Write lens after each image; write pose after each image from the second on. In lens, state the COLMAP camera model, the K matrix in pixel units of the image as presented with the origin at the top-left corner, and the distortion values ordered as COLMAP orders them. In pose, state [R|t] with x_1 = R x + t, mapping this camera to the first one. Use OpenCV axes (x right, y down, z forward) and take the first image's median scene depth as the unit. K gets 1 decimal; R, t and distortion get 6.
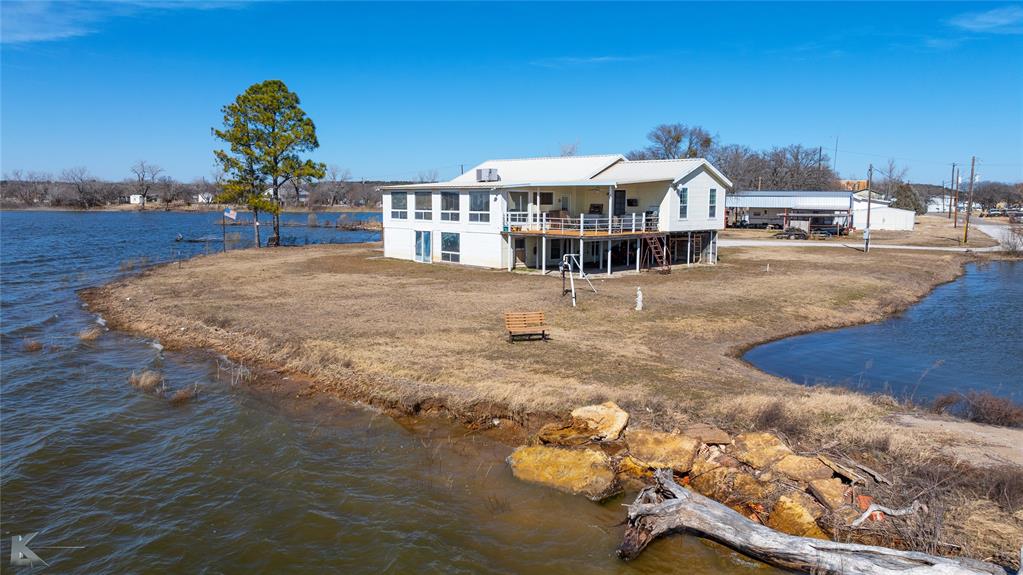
lens RADIAL K [[717.9, 0, 511.5], [0, 717.9, 287.5], [0, 0, 1]] dist [-0.008197, -0.000865]
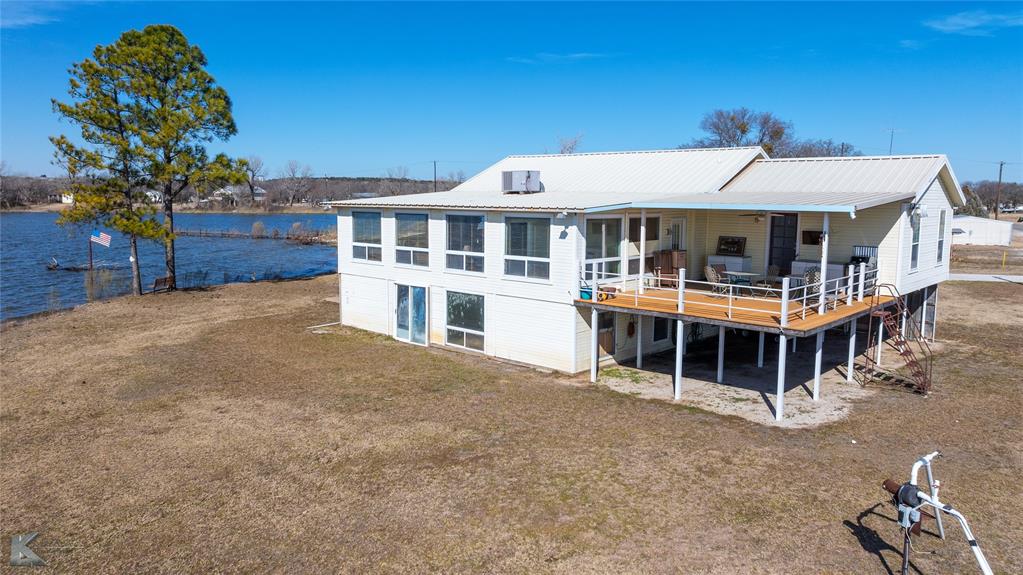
lens RADIAL K [[717.9, 0, 511.5], [0, 717.9, 287.5], [0, 0, 1]] dist [-0.008197, -0.000865]
pose [[0.998981, -0.003123, 0.045031, -0.073750], [0.002907, 0.999984, 0.004872, -0.081673], [-0.045046, -0.004736, 0.998974, 0.465140]]
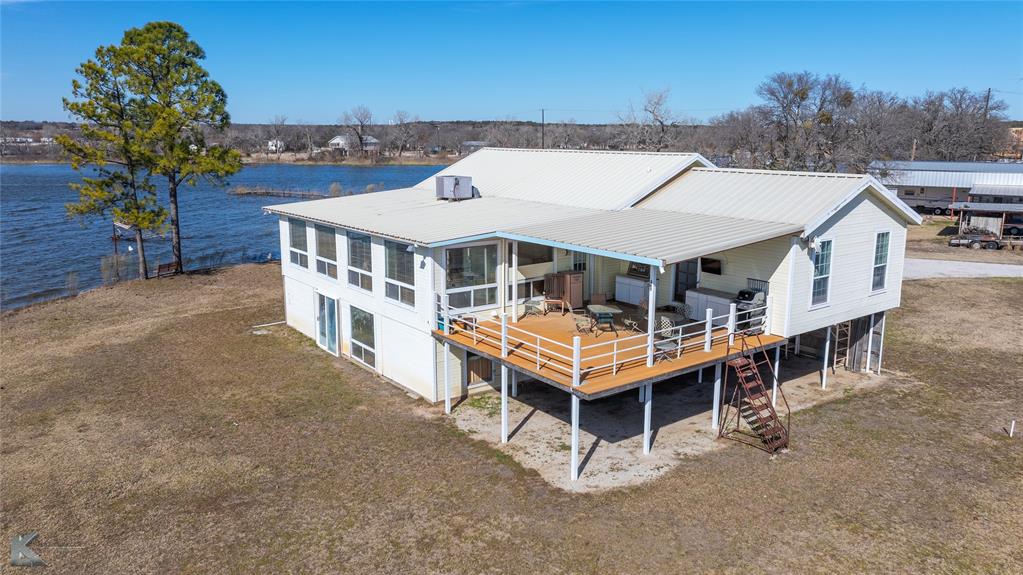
lens RADIAL K [[738.0, 0, 511.5], [0, 738.0, 287.5], [0, 0, 1]] dist [-0.015651, 0.001238]
pose [[0.991303, 0.023987, -0.129392, 0.094873], [-0.013788, 0.996767, 0.079150, -0.135689], [0.130872, -0.076678, 0.988430, 0.466436]]
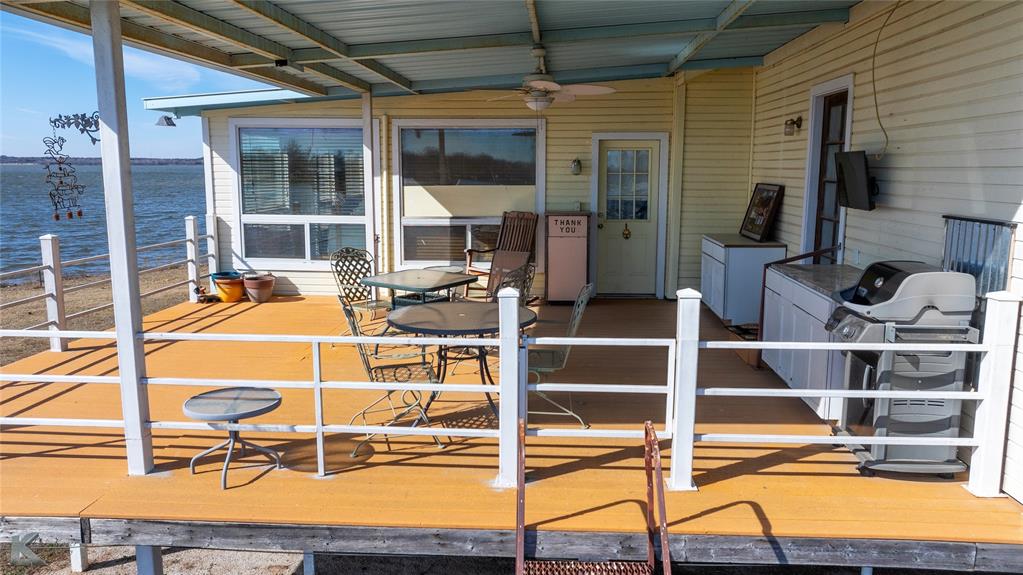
lens RADIAL K [[738.0, 0, 511.5], [0, 738.0, 287.5], [0, 0, 1]] dist [-0.015651, 0.001238]
pose [[0.656099, 0.115347, -0.745808, 0.219700], [-0.087288, 0.993217, 0.076823, -0.099213], [0.749610, 0.014697, 0.661717, 0.833483]]
